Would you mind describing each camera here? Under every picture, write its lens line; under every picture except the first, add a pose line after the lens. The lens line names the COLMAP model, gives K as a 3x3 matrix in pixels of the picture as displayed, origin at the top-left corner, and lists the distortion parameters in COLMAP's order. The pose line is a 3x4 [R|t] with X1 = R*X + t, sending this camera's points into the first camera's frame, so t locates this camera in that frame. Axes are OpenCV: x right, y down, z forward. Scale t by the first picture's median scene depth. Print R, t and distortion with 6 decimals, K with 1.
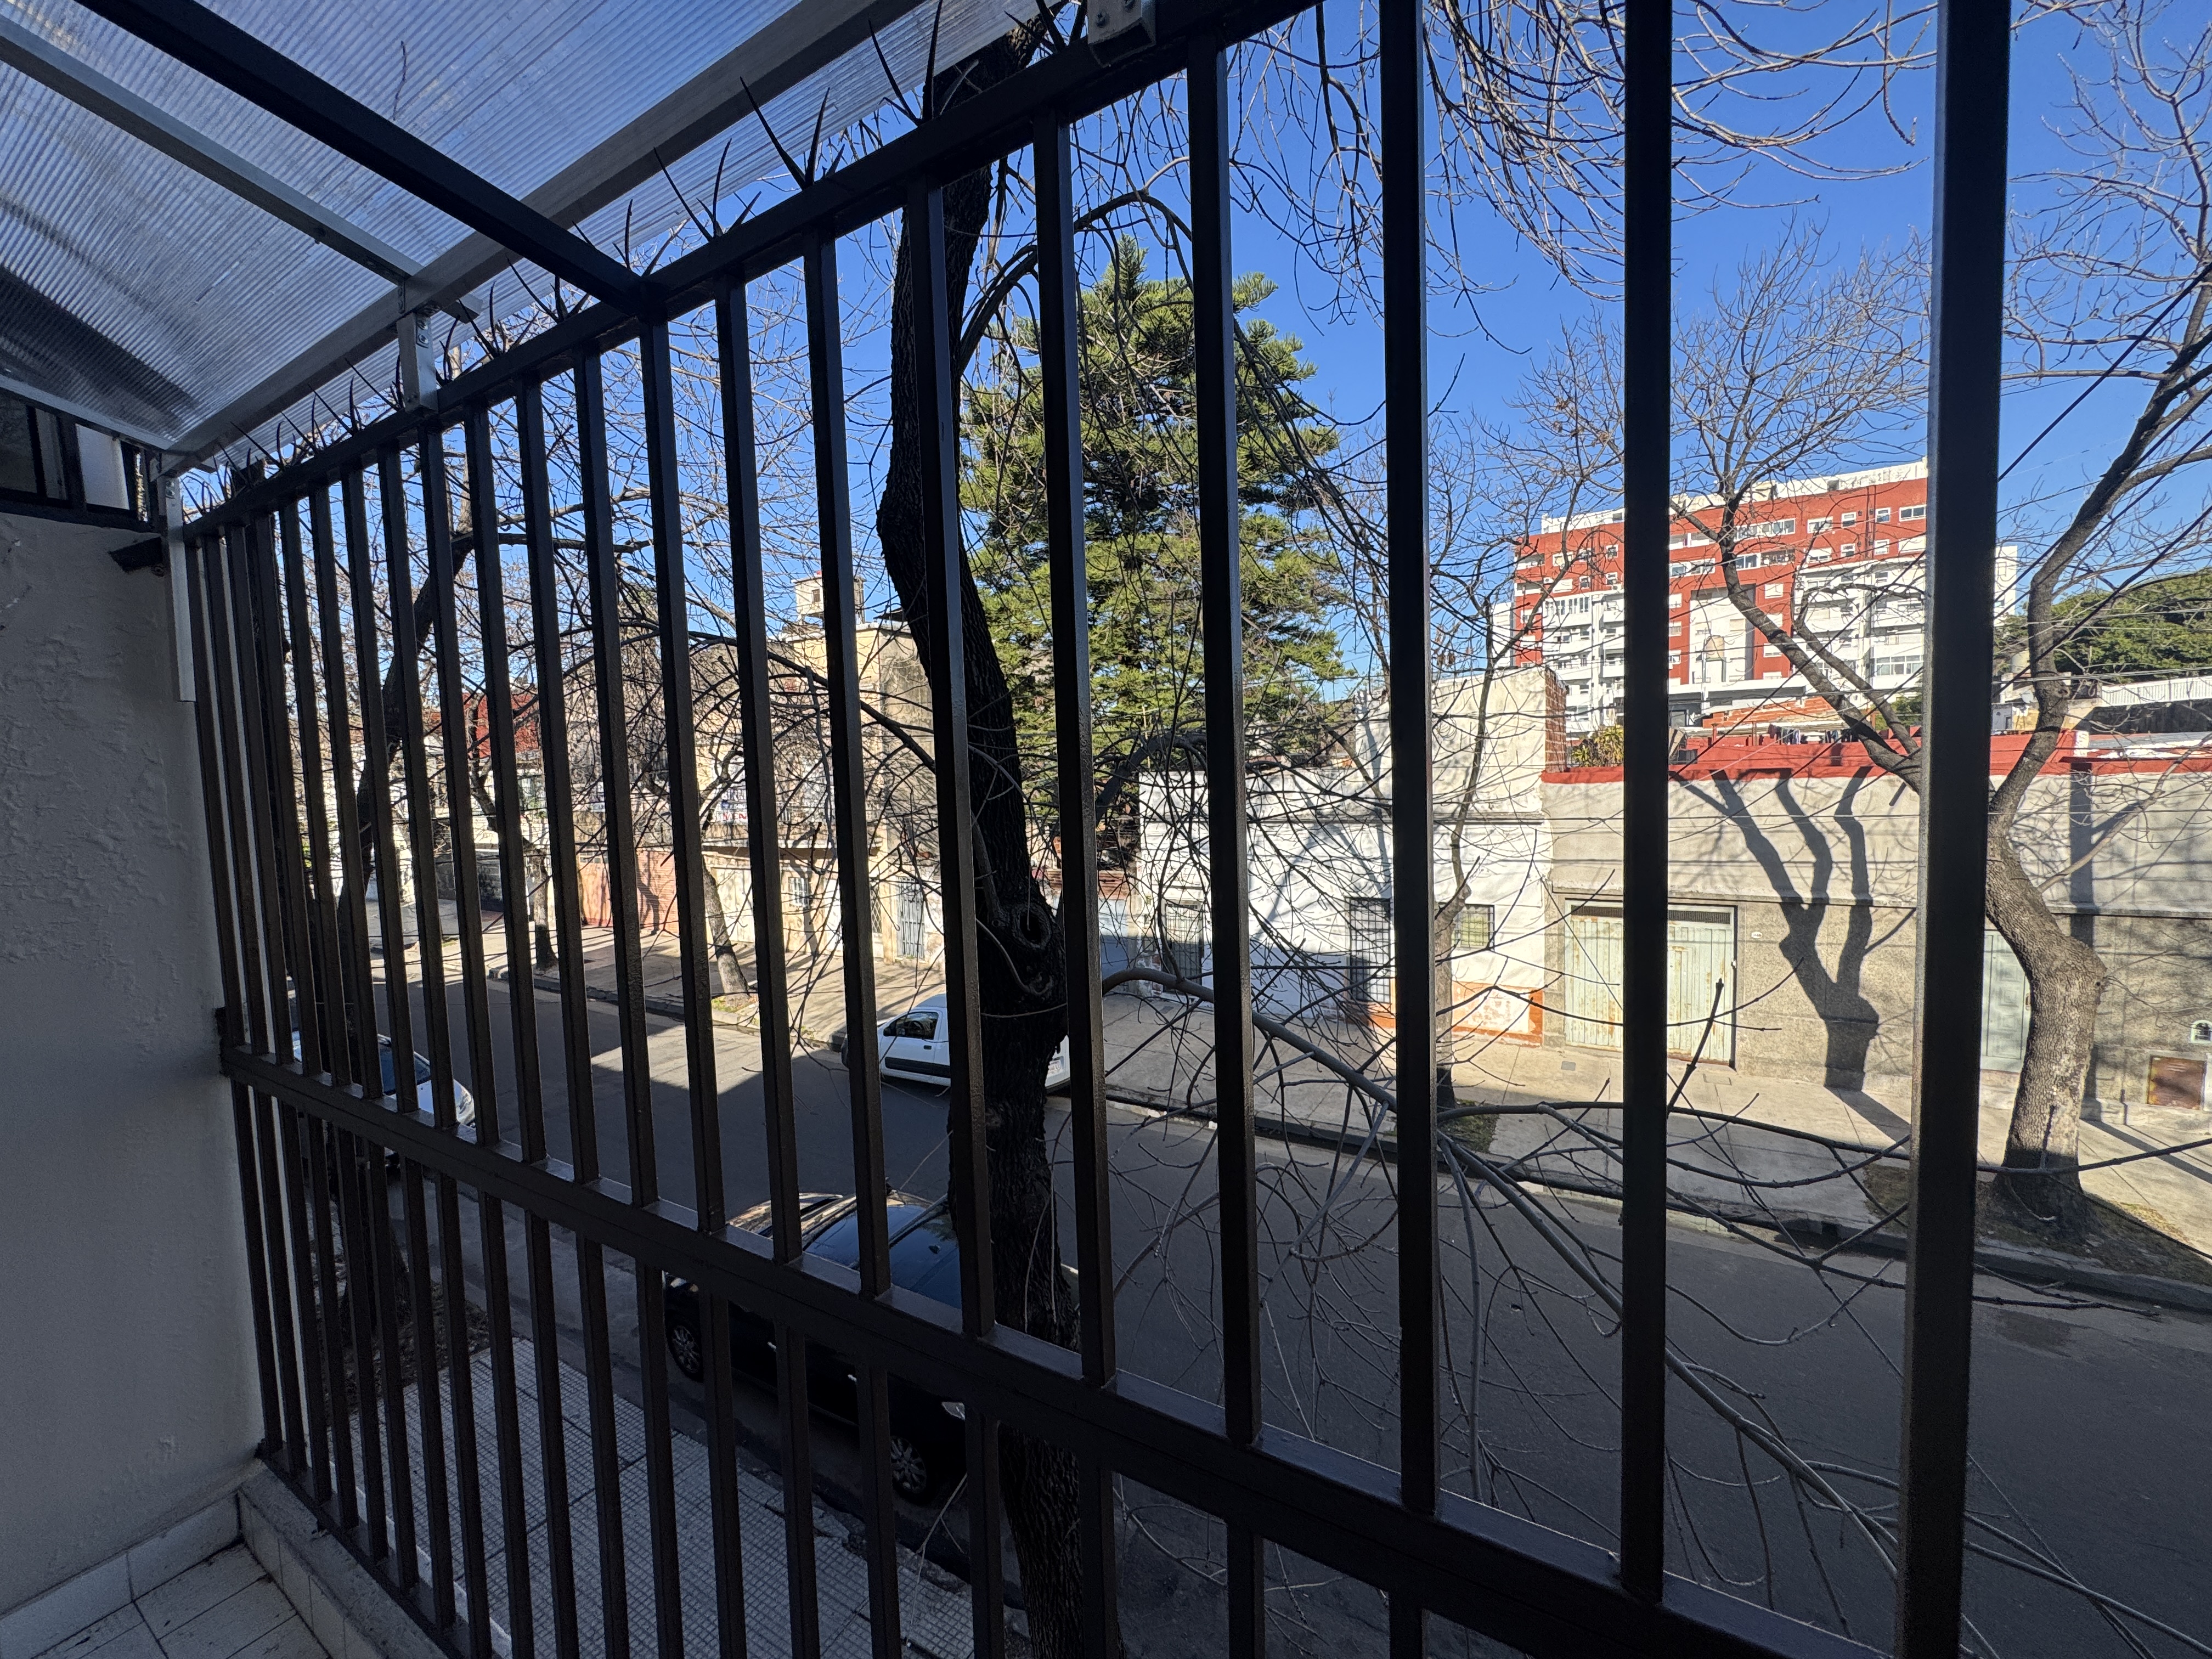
lens RADIAL K [[878.9, 0, 1106.0], [0, 878.9, 829.5], [0, 0, 1]] dist [-0.003986, -0.000297]
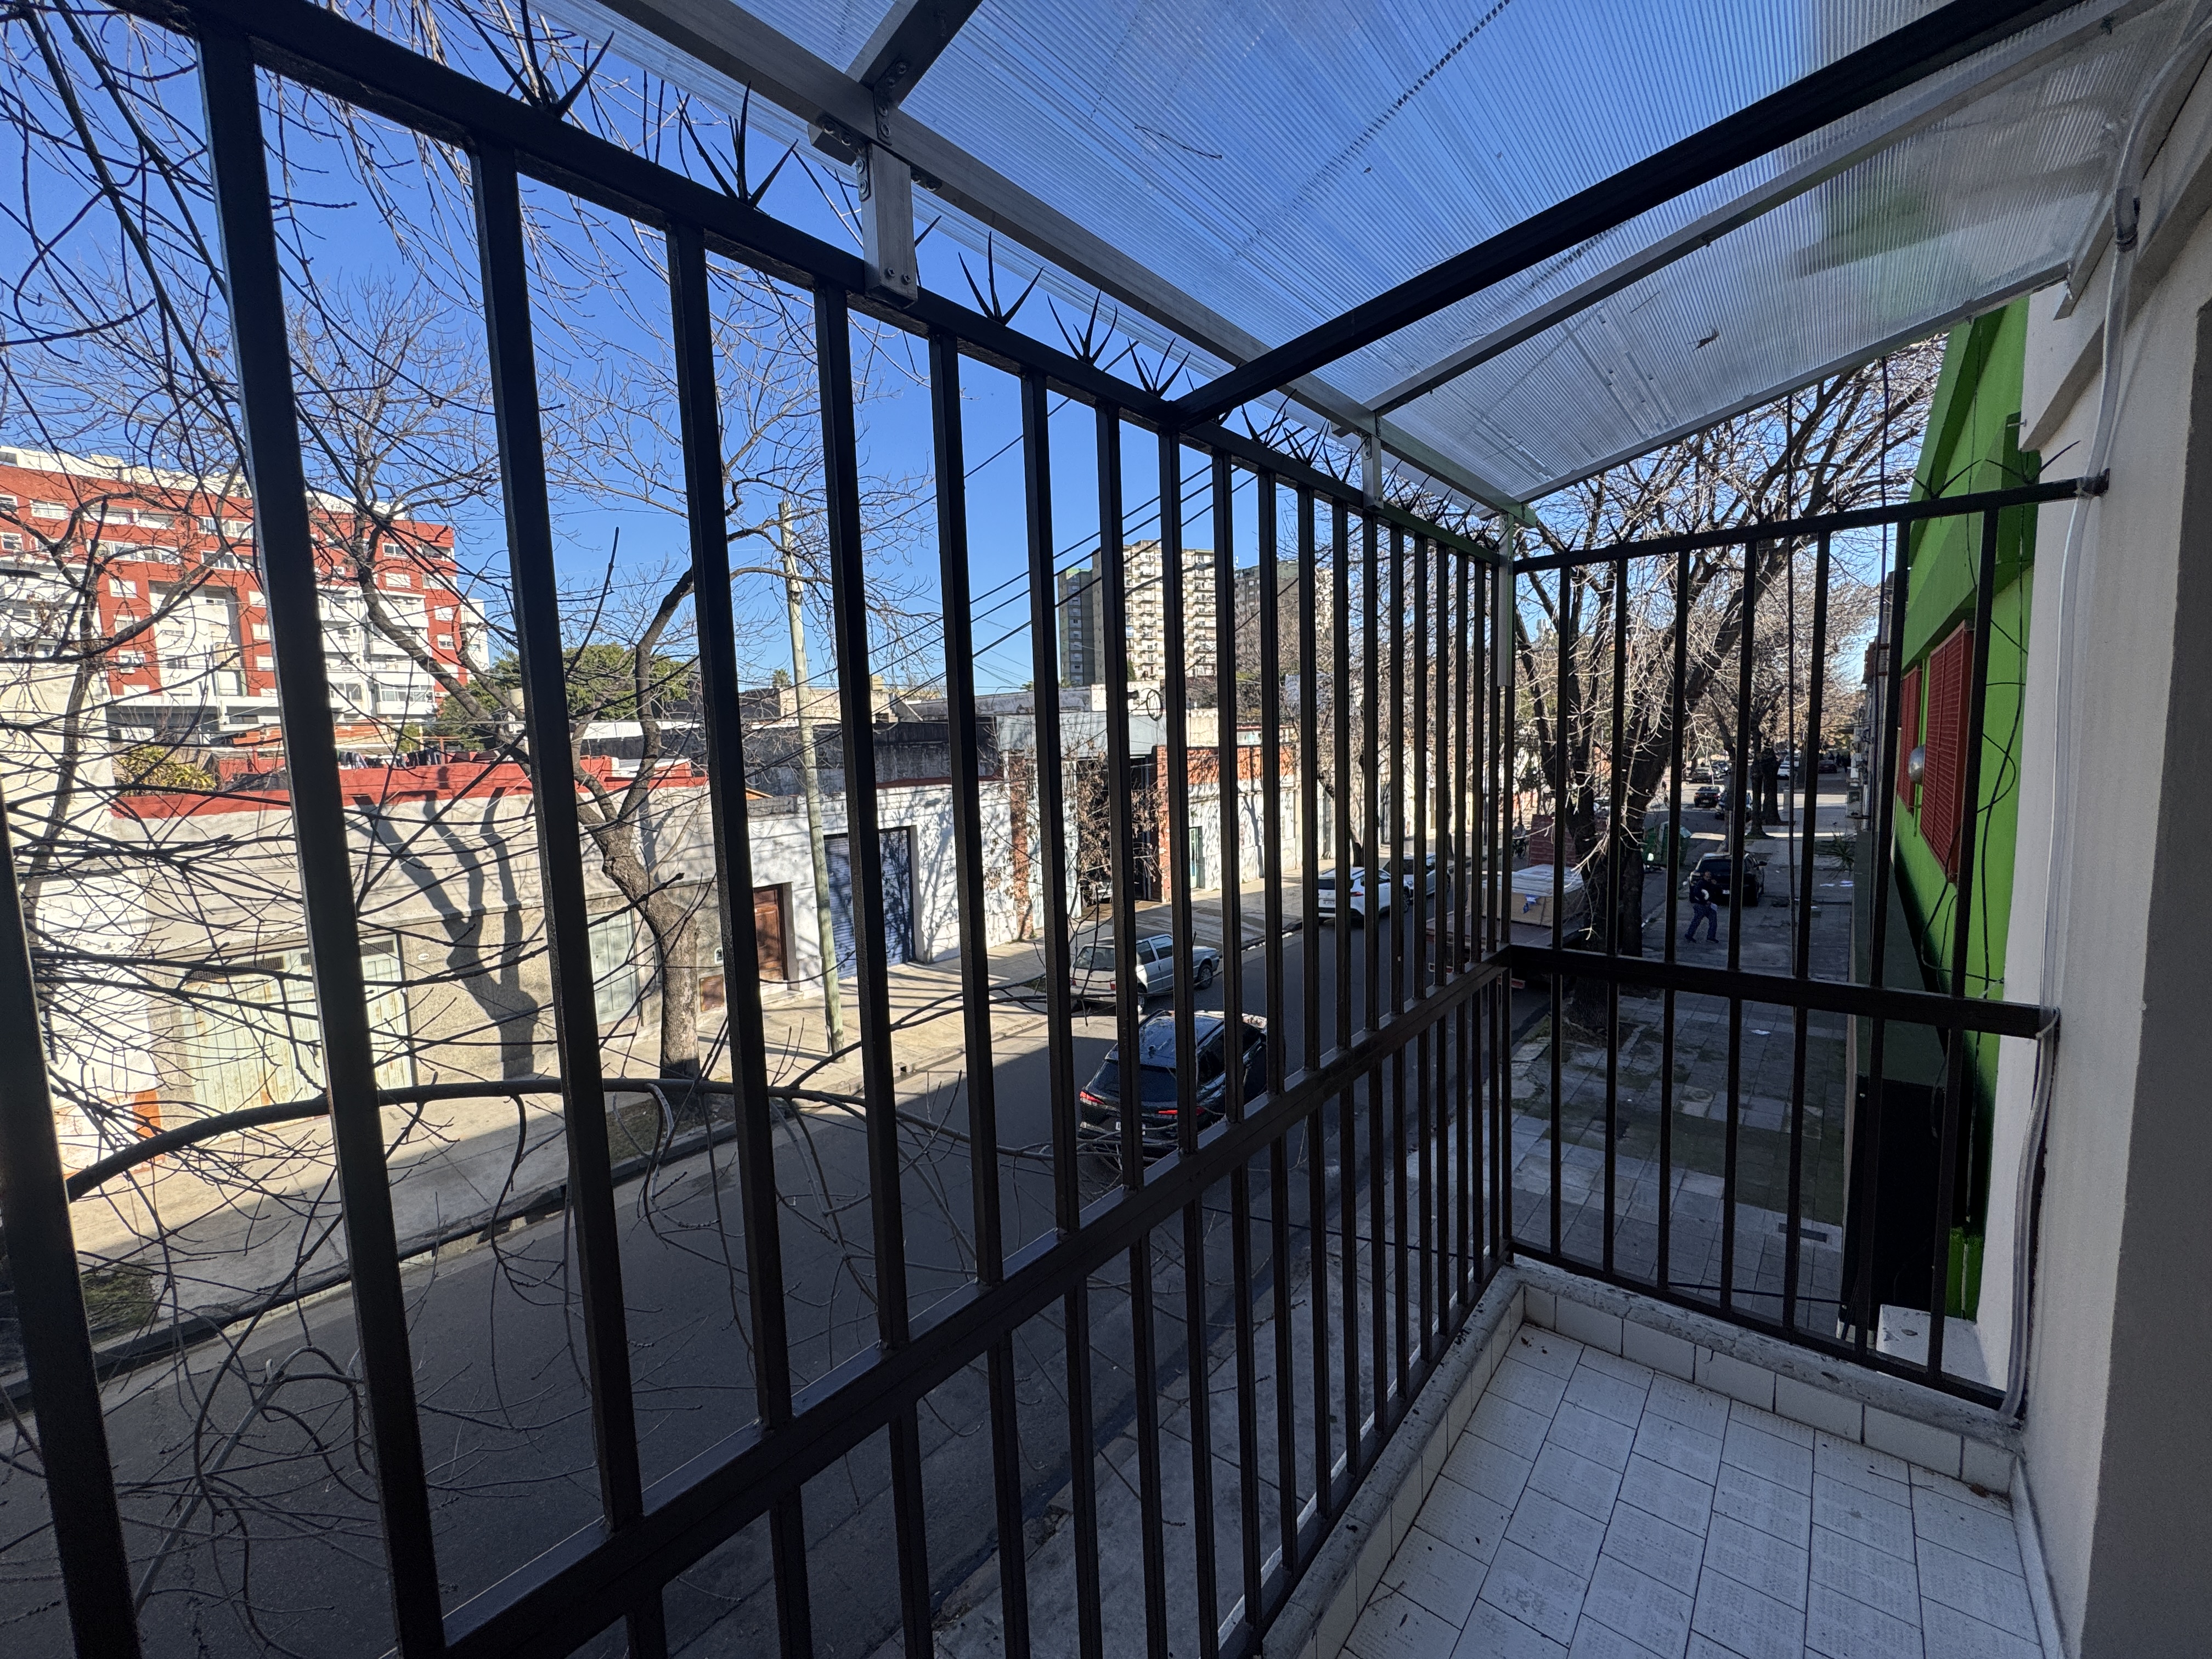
lens RADIAL K [[878.9, 0, 1106.0], [0, 878.9, 829.5], [0, 0, 1]] dist [-0.003986, -0.000297]
pose [[0.155446, -0.067892, 0.985509, -0.118806], [0.093262, 0.994188, 0.053780, -0.005744], [-0.983432, 0.083550, 0.160875, 0.061121]]
